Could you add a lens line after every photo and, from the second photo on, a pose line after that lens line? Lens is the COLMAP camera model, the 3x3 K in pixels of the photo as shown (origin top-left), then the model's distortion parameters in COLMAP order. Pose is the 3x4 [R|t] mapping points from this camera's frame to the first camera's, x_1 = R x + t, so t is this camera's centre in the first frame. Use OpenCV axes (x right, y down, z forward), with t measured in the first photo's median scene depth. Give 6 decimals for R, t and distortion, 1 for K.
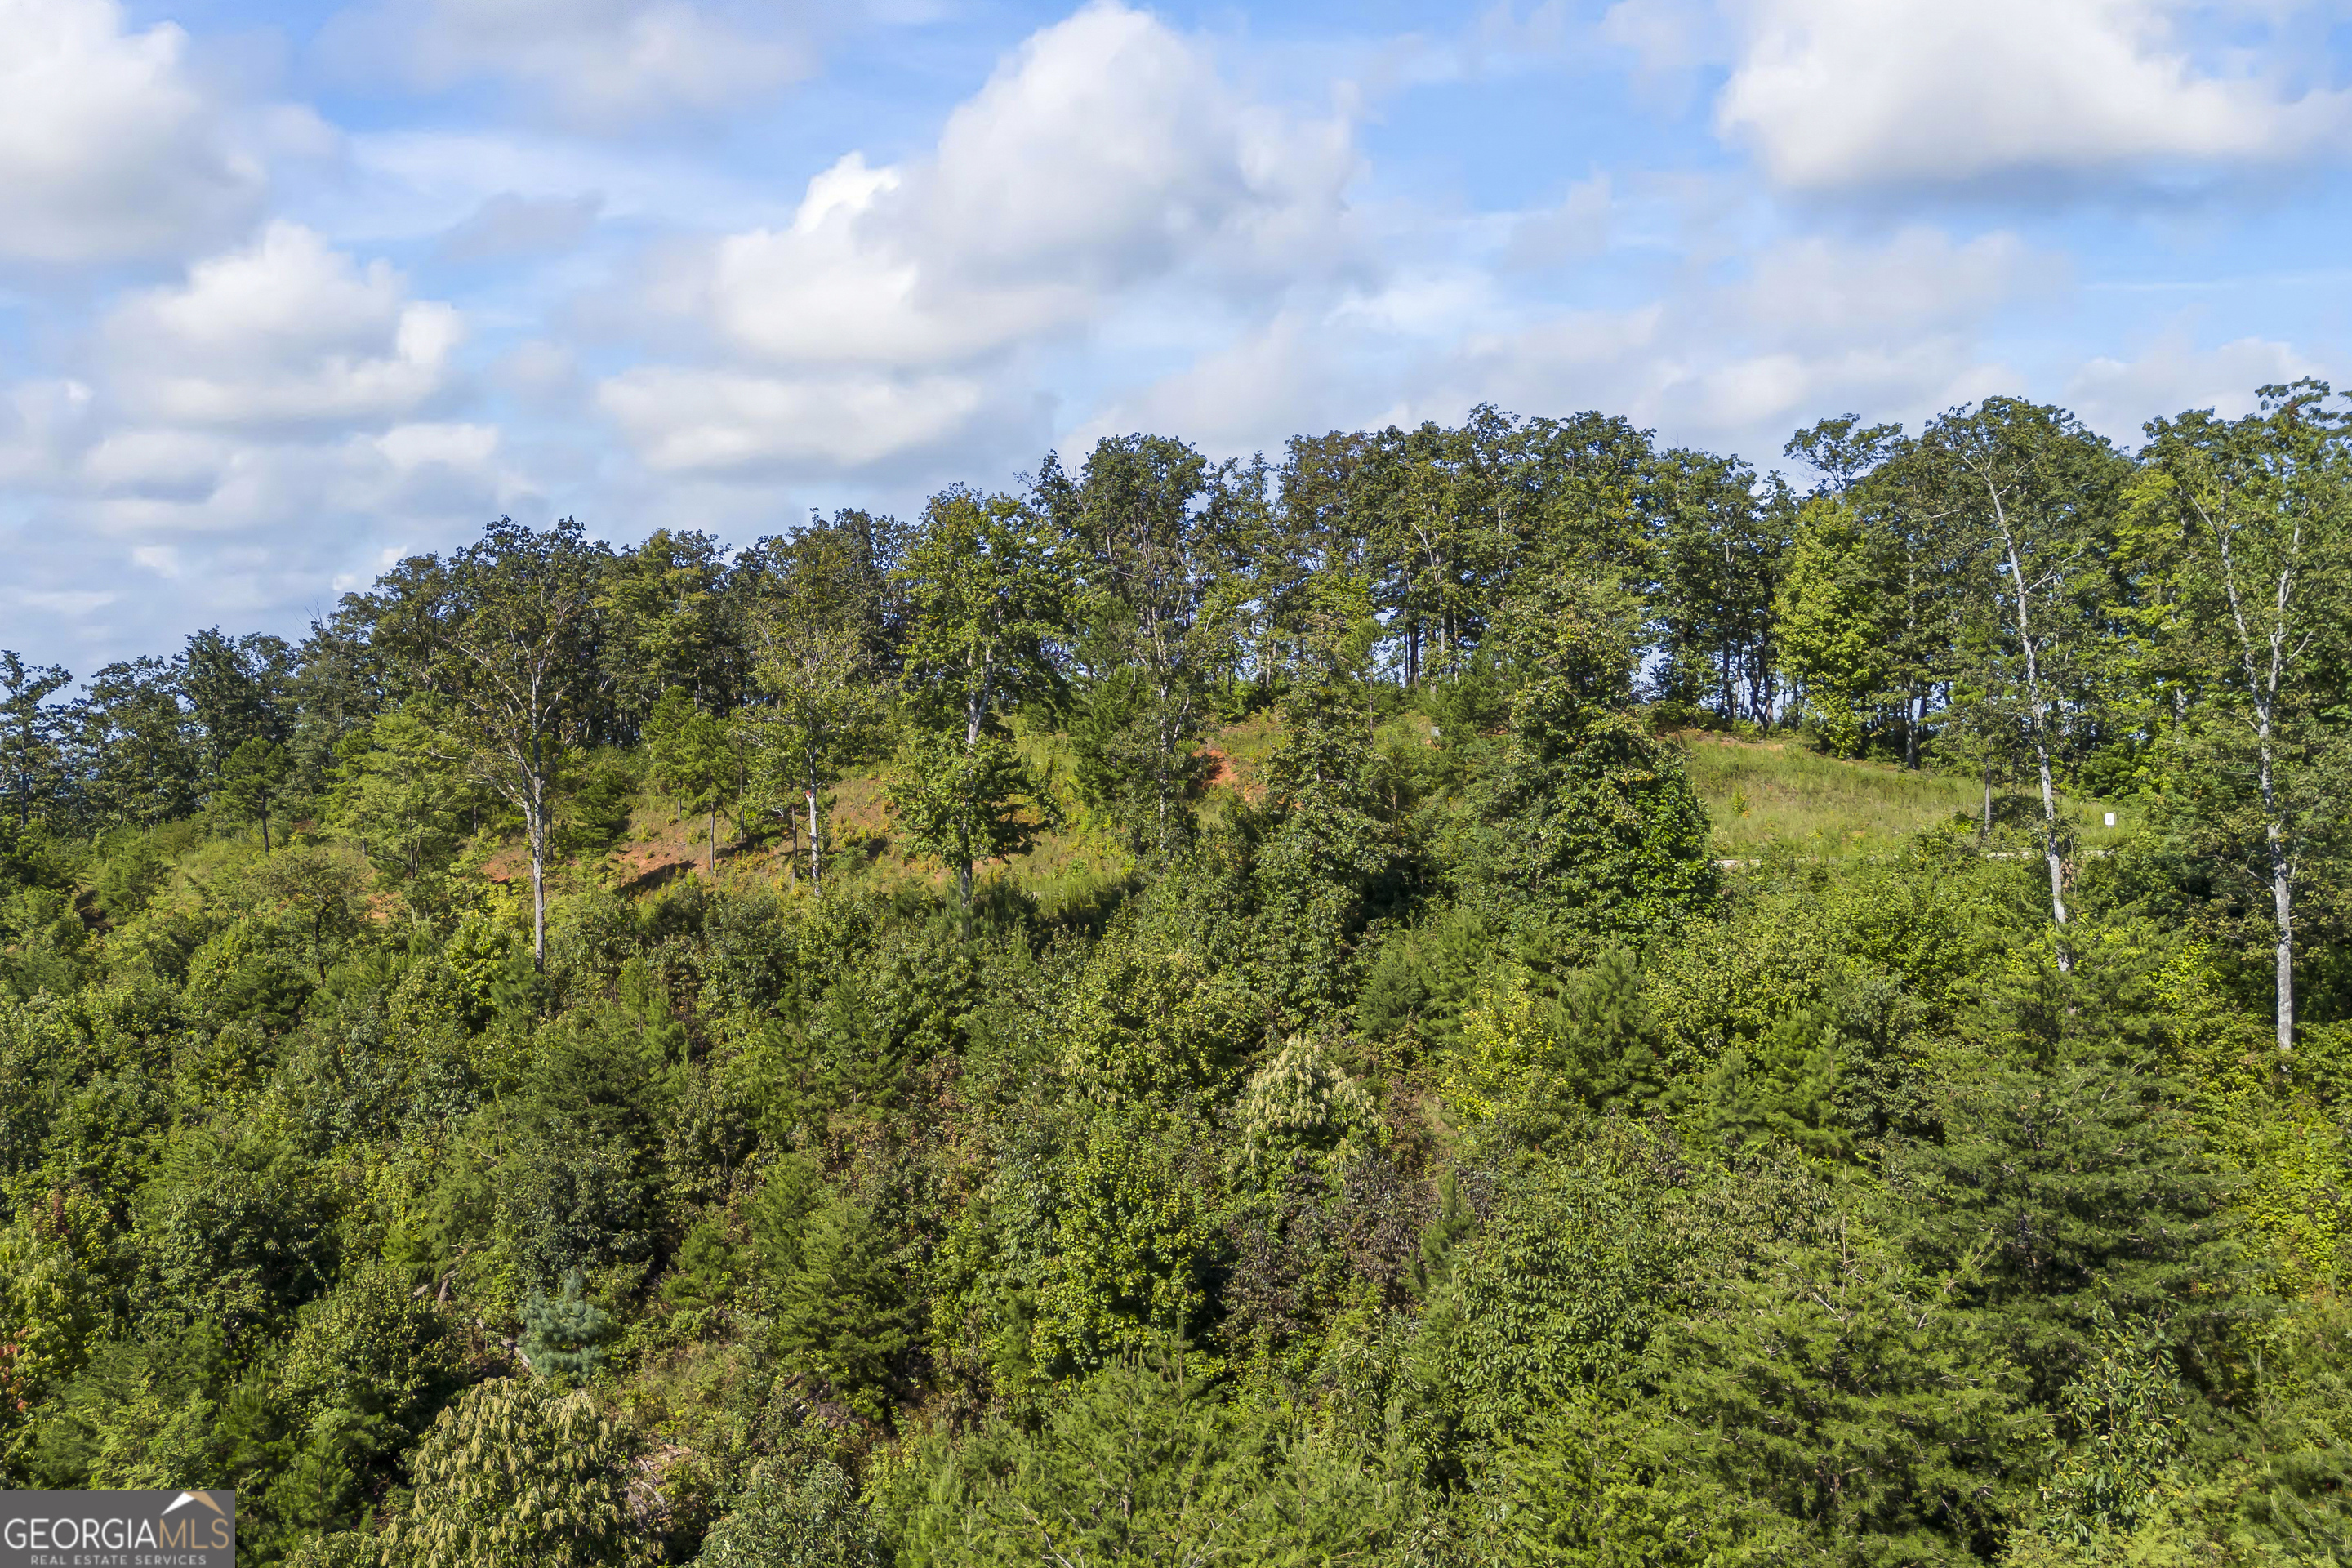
lens RADIAL K [[1726.1, 0, 1172.4], [0, 1726.1, 773.3], [0, 0, 1]] dist [0.081968, -0.078867]
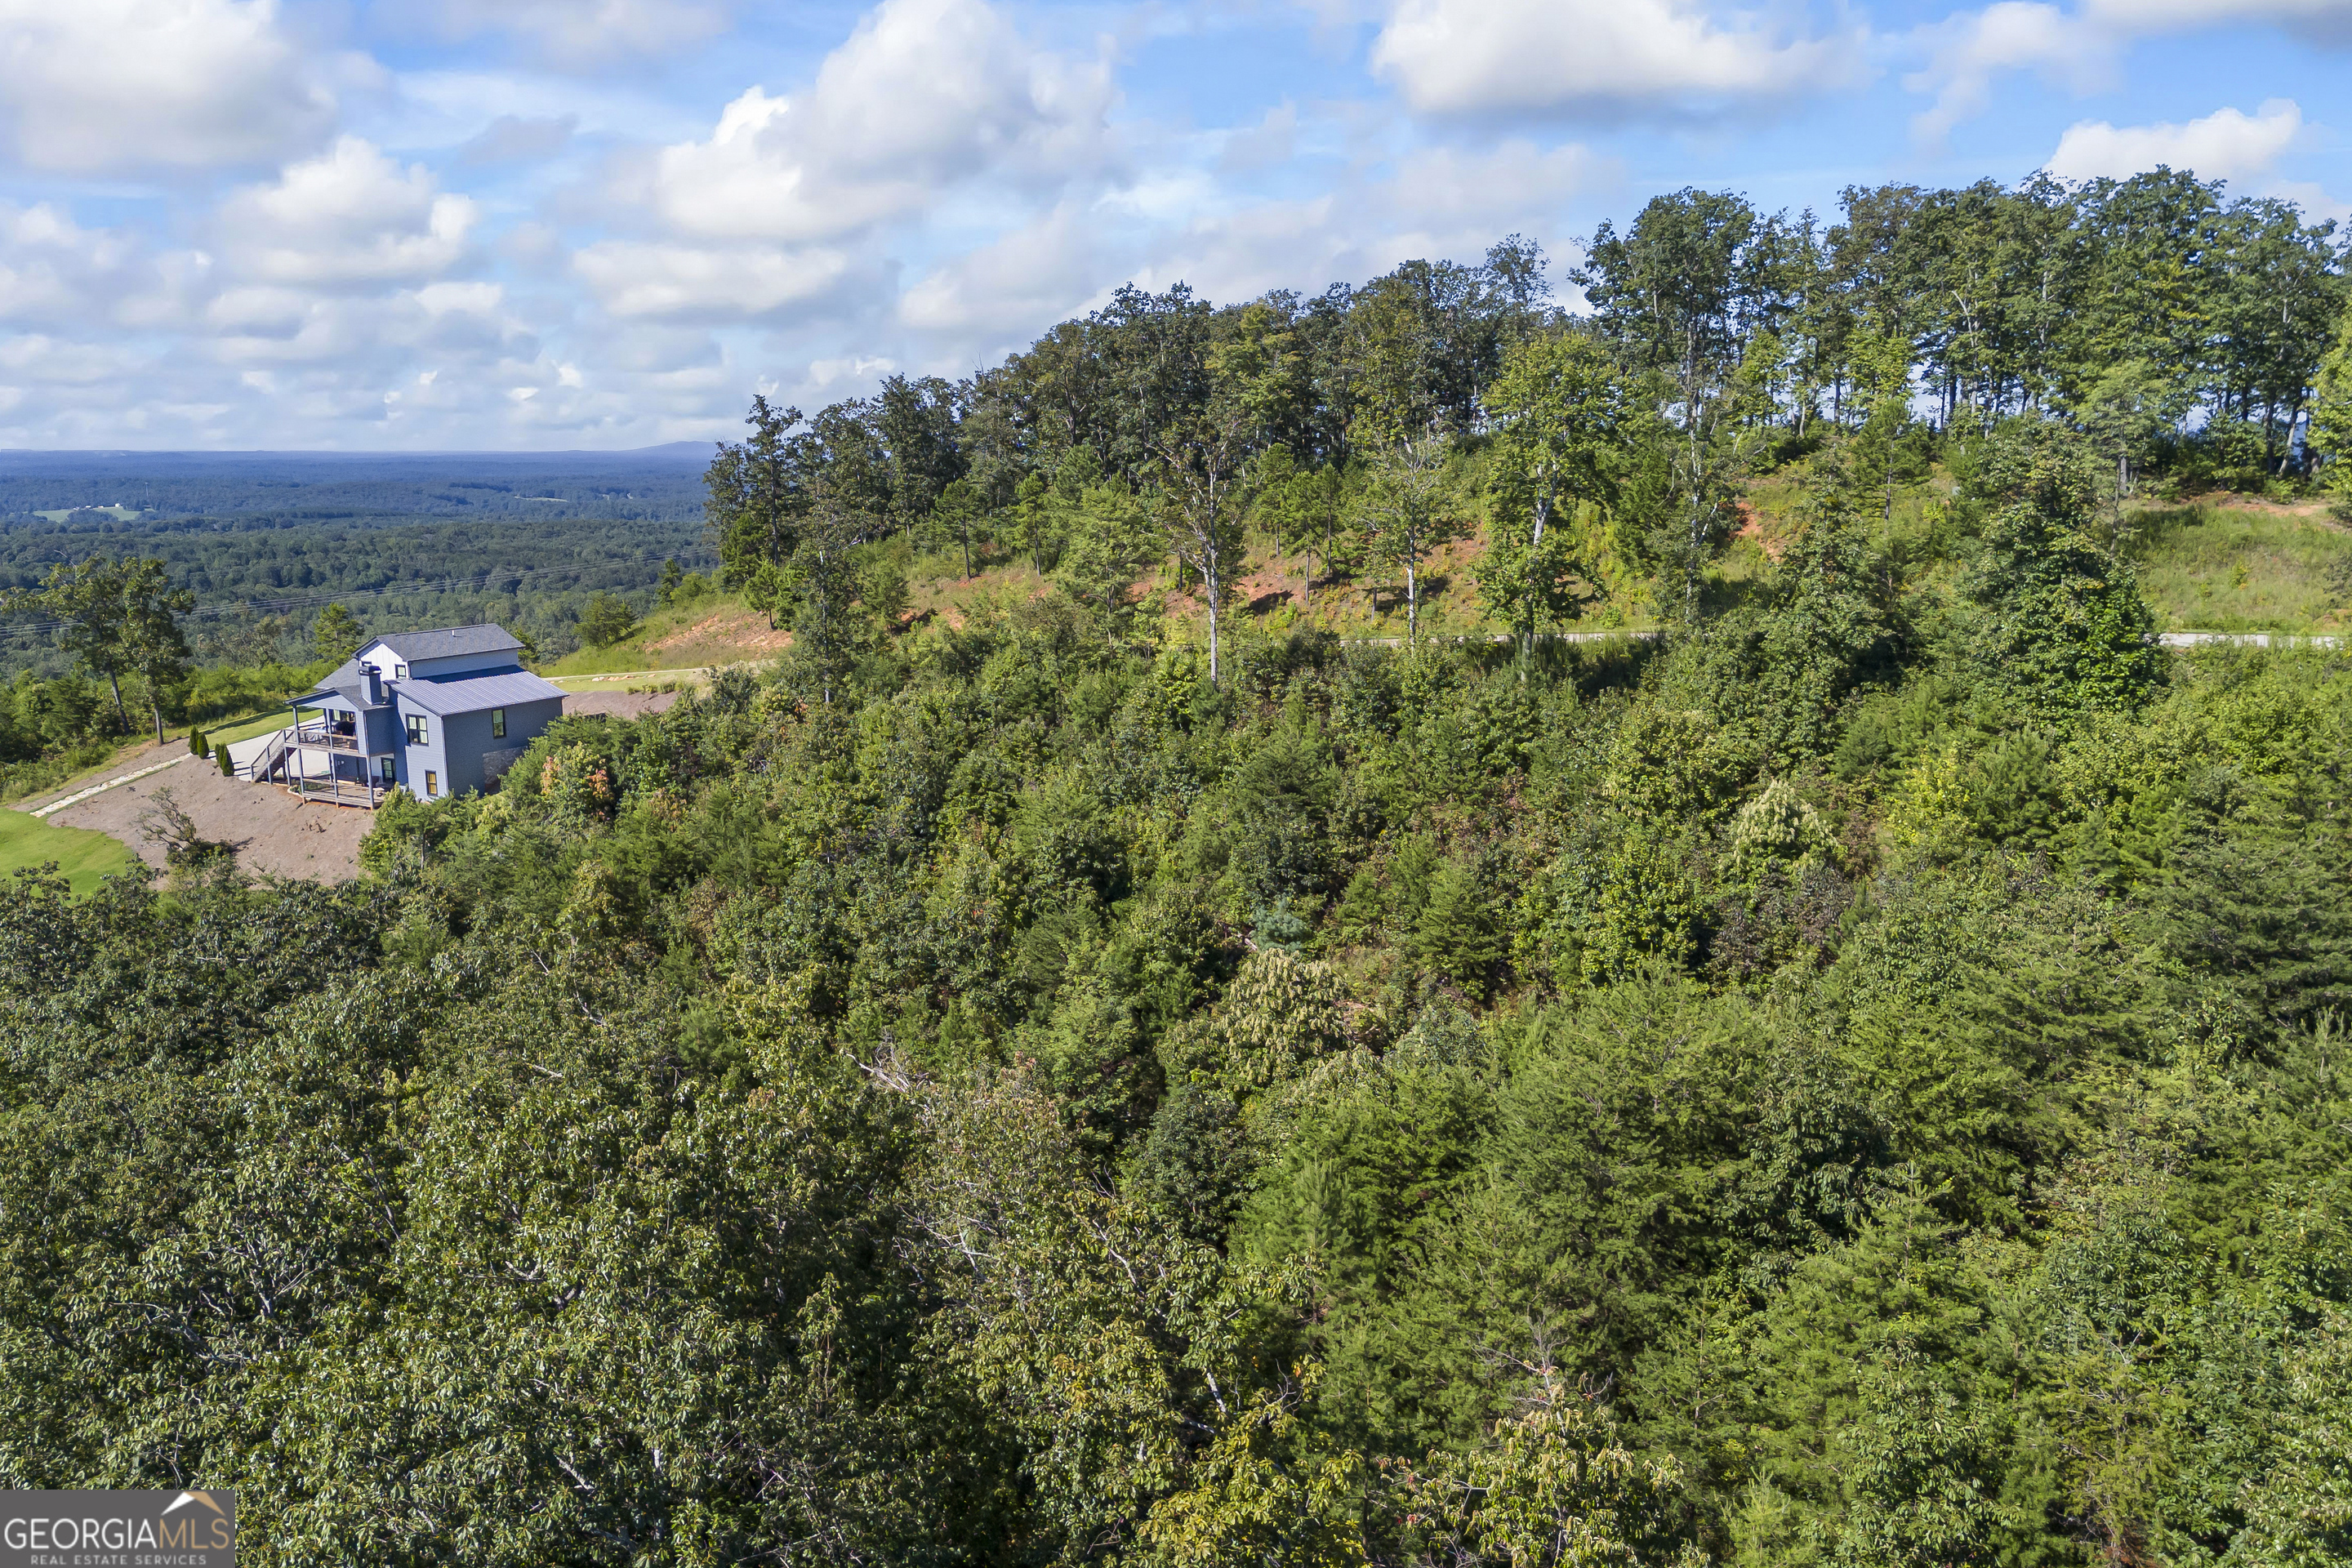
lens RADIAL K [[1726.1, 0, 1172.4], [0, 1726.1, 773.3], [0, 0, 1]] dist [0.081968, -0.078867]
pose [[0.957615, 0.057171, -0.282320, -0.000620], [-0.003674, 0.982450, 0.186489, -0.107707], [0.288027, -0.177548, 0.941019, -0.445082]]
